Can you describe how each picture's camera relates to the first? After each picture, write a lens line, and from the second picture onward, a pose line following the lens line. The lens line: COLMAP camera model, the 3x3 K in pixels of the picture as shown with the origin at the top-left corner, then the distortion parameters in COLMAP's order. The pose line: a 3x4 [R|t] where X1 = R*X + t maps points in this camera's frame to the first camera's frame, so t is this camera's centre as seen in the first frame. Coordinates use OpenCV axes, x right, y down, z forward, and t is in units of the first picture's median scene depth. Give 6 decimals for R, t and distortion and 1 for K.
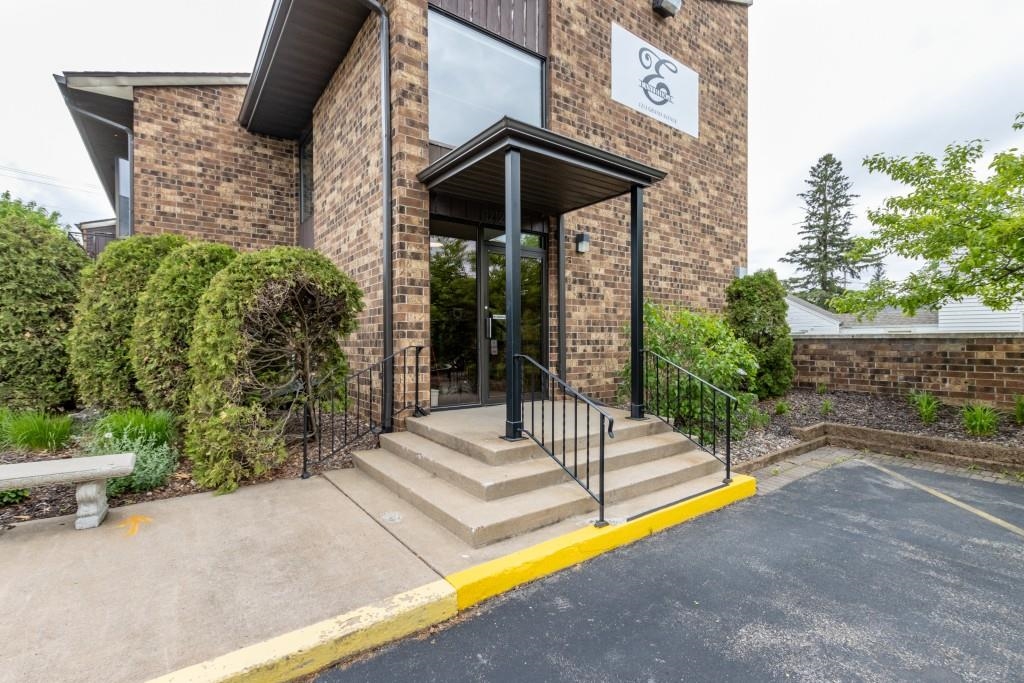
lens RADIAL K [[467.5, 0, 515.5], [0, 467.5, 341.9], [0, 0, 1]] dist [-0.000959, 0.001016]
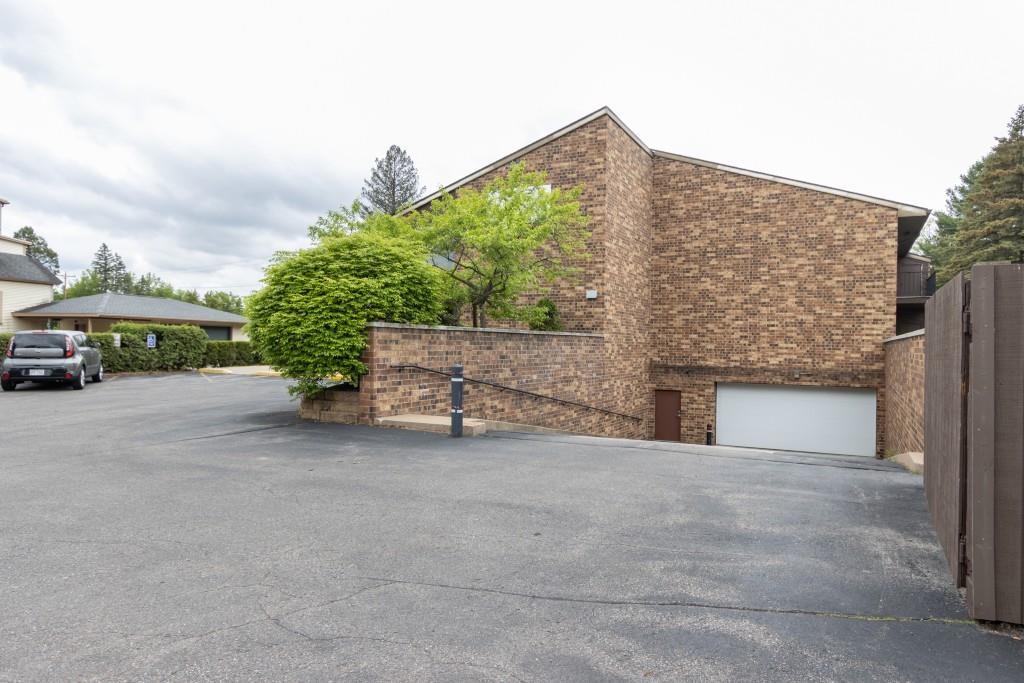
lens RADIAL K [[651.3, 0, 513.7], [0, 651.3, 341.1], [0, 0, 1]] dist [0.034628, 0.001052]
pose [[0.471524, 0.008169, -0.881815, 2.696232], [-0.018127, 0.999836, -0.000430, 0.017657], [0.881667, 0.016187, 0.471595, -0.289213]]
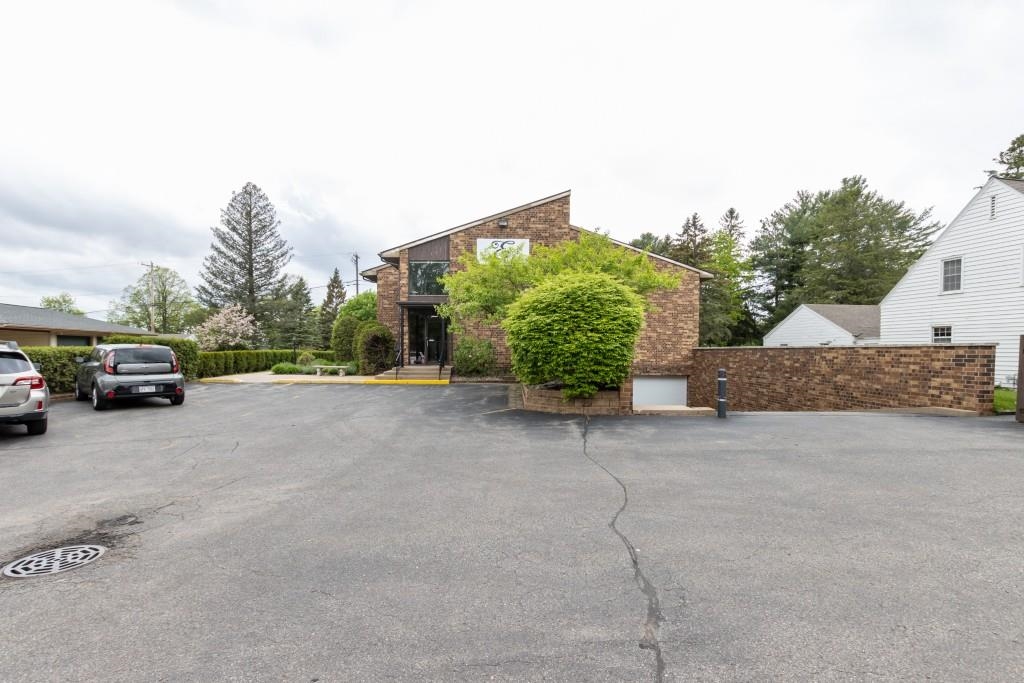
lens RADIAL K [[467.5, 0, 521.3], [0, 467.5, 357.2], [0, 0, 1]] dist [-0.000959, 0.001016]
pose [[0.820328, 0.014665, -0.571706, 1.923162], [-0.008240, 0.999870, 0.013826, 0.016001], [0.571834, -0.006631, 0.820342, -1.137931]]
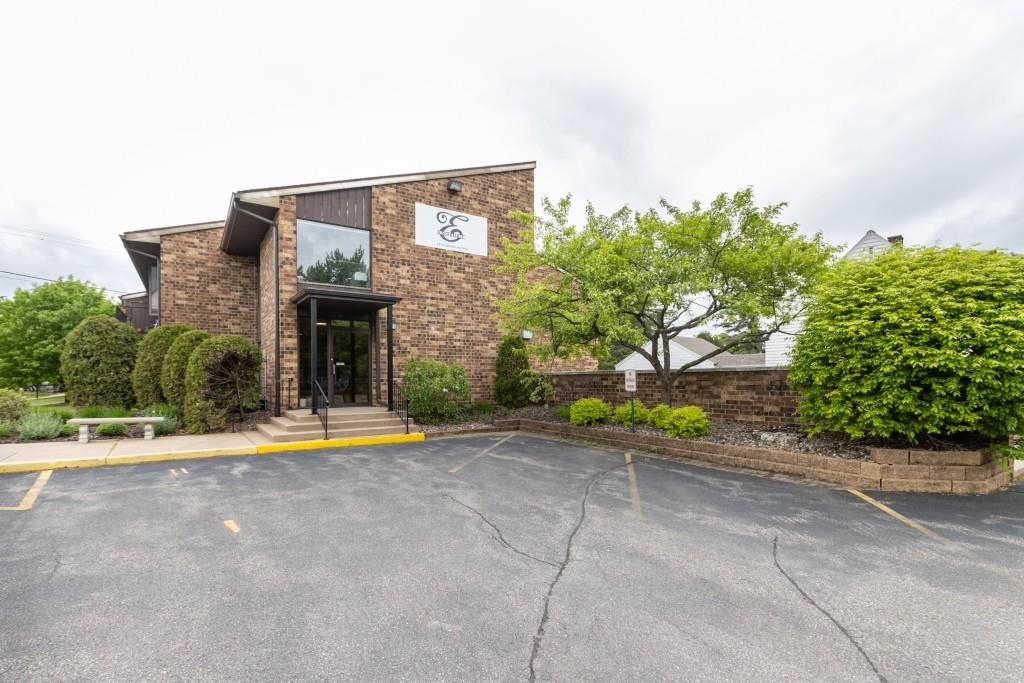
lens RADIAL K [[467.5, 0, 515.7], [0, 467.5, 378.1], [0, 0, 1]] dist [-0.000959, 0.001016]
pose [[0.999671, -0.003019, -0.025482, 0.581390], [0.002874, 0.999979, -0.005728, 0.016392], [0.025498, 0.005653, 0.999659, -0.744500]]
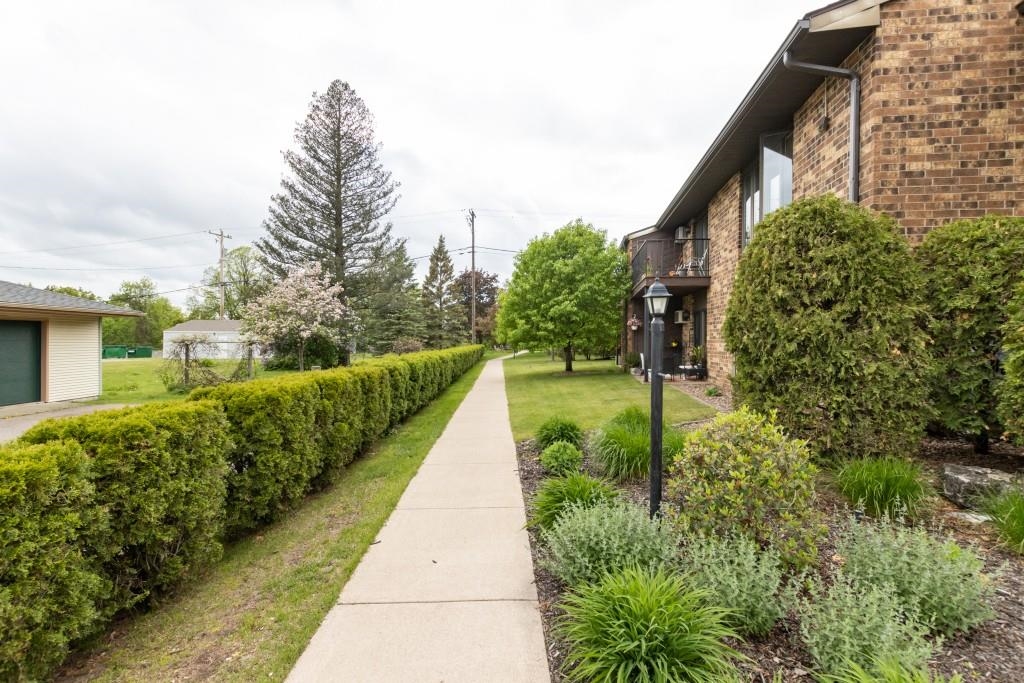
lens RADIAL K [[467.5, 0, 513.5], [0, 467.5, 337.7], [0, 0, 1]] dist [-0.000959, 0.001016]
pose [[0.716974, 0.005542, -0.697078, -0.702940], [-0.010422, 0.999942, -0.002769, -0.020065], [0.697022, 0.009250, 0.716990, 0.083052]]
